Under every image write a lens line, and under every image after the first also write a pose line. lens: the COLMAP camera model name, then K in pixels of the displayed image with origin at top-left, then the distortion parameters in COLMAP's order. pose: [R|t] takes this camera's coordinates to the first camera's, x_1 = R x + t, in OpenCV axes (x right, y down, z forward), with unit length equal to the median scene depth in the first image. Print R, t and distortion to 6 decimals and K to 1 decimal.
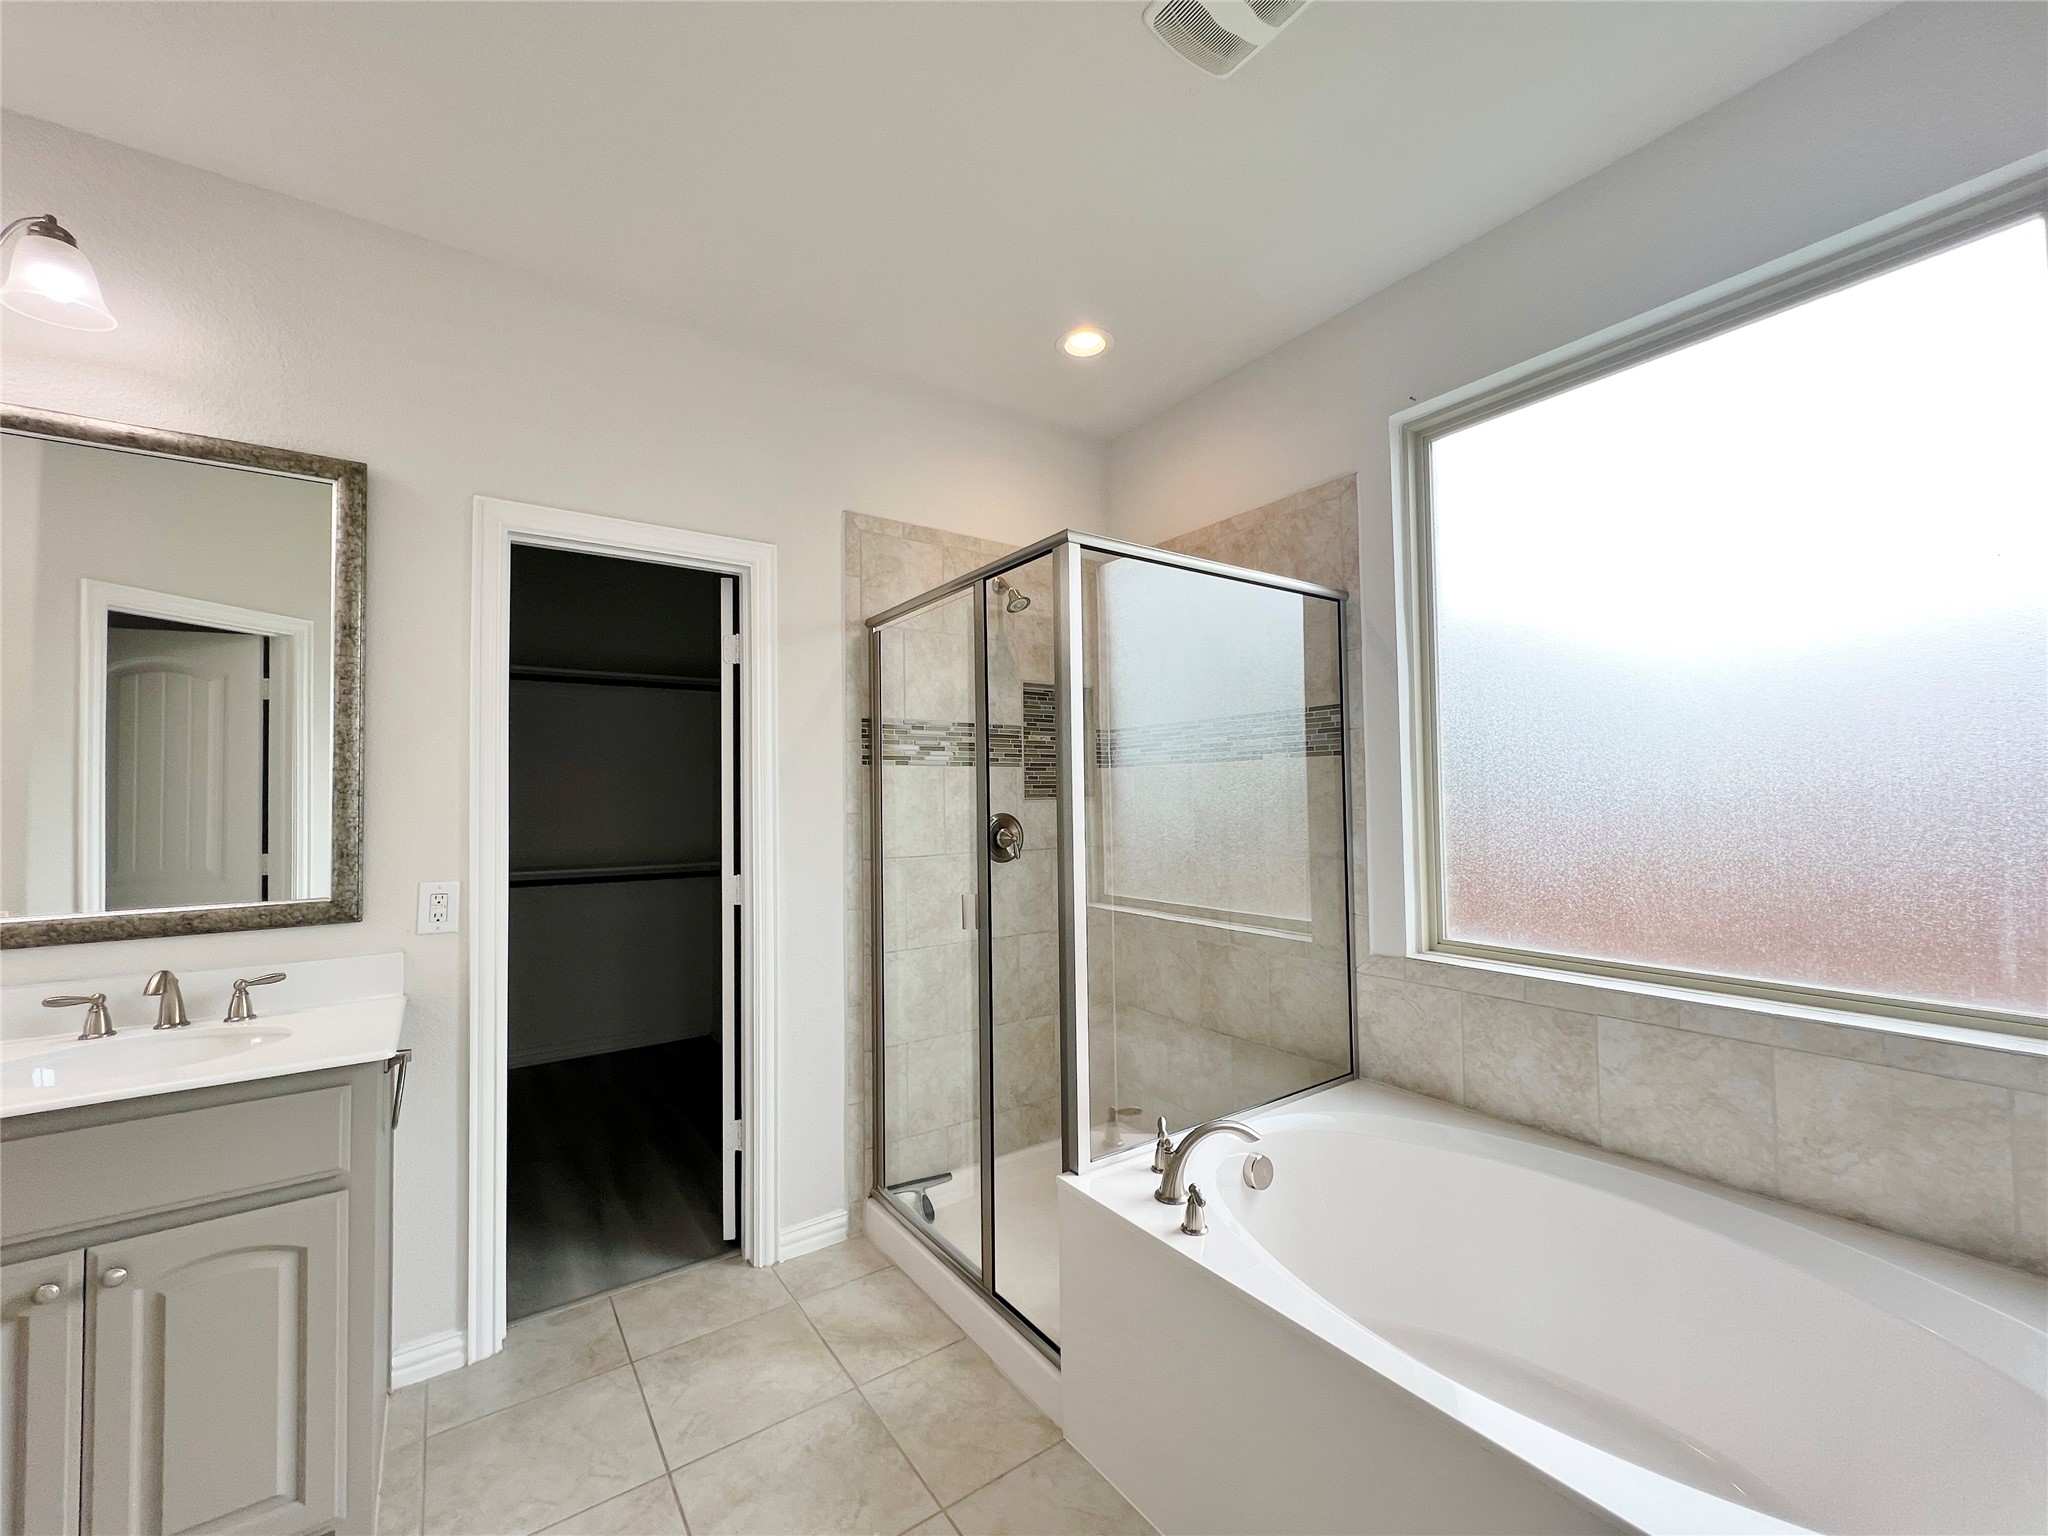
lens RADIAL K [[826.5, 0, 1028.7], [0, 826.5, 767.3], [0, 0, 1]] dist [0.000658, 0.000029]
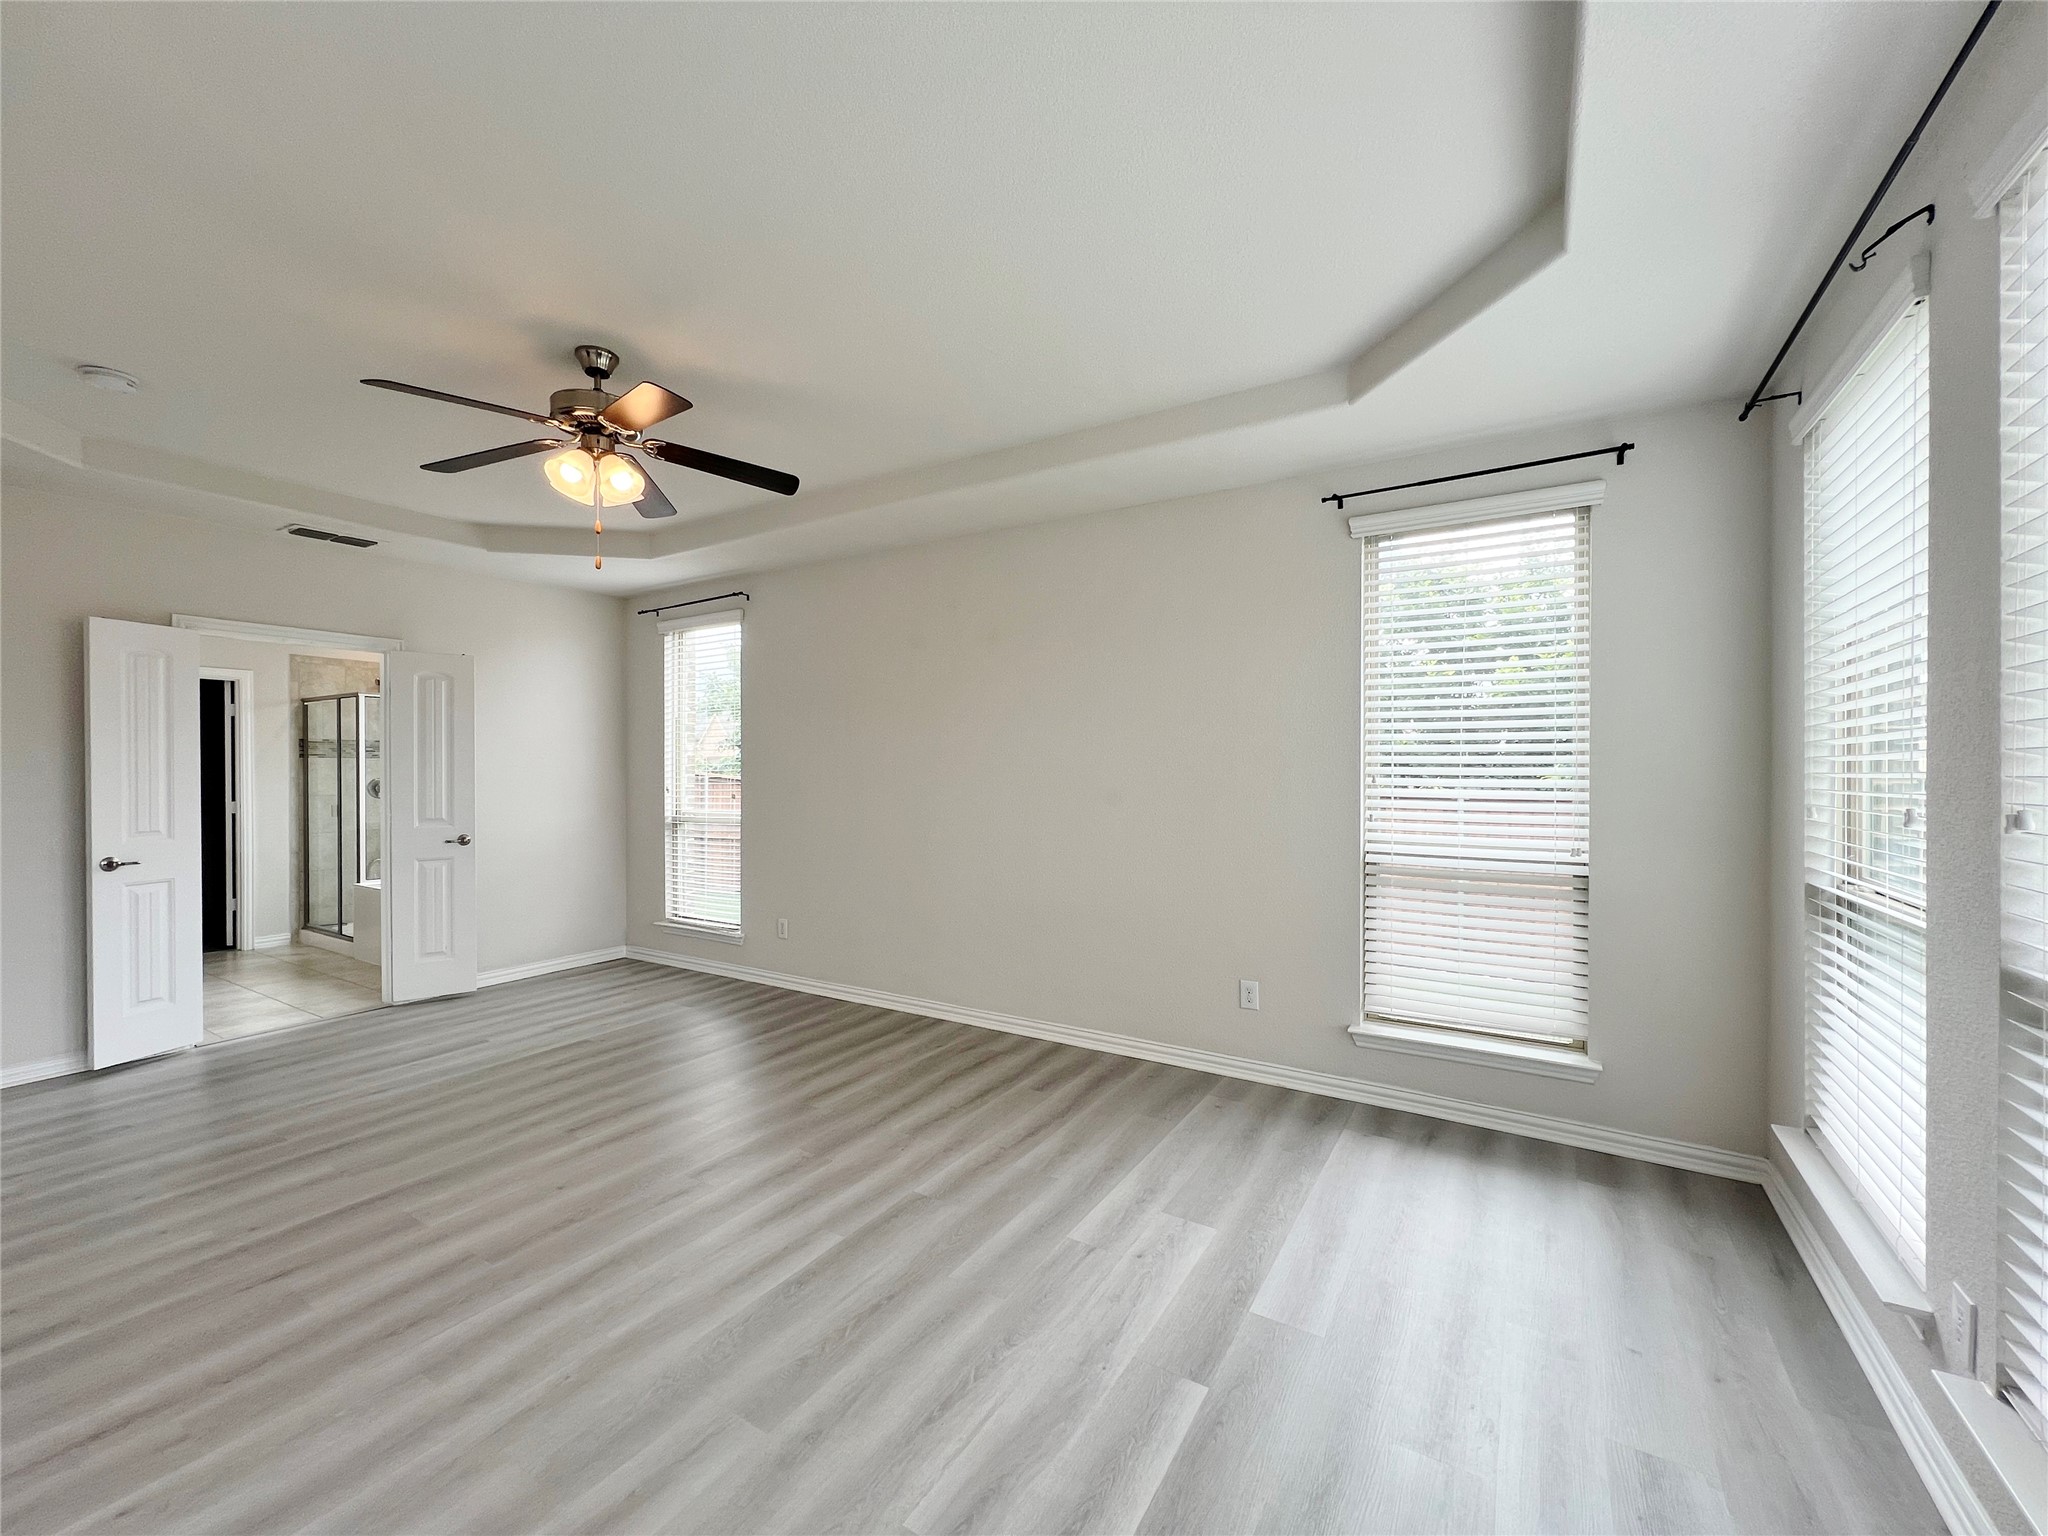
lens RADIAL K [[826.5, 0, 1025.1], [0, 826.5, 766.0], [0, 0, 1]] dist [0.000658, 0.000029]
pose [[0.913407, 0.004622, 0.407022, 0.785540], [-0.013894, 0.999707, 0.019829, -0.058687], [-0.406811, -0.023767, 0.913203, -2.172460]]
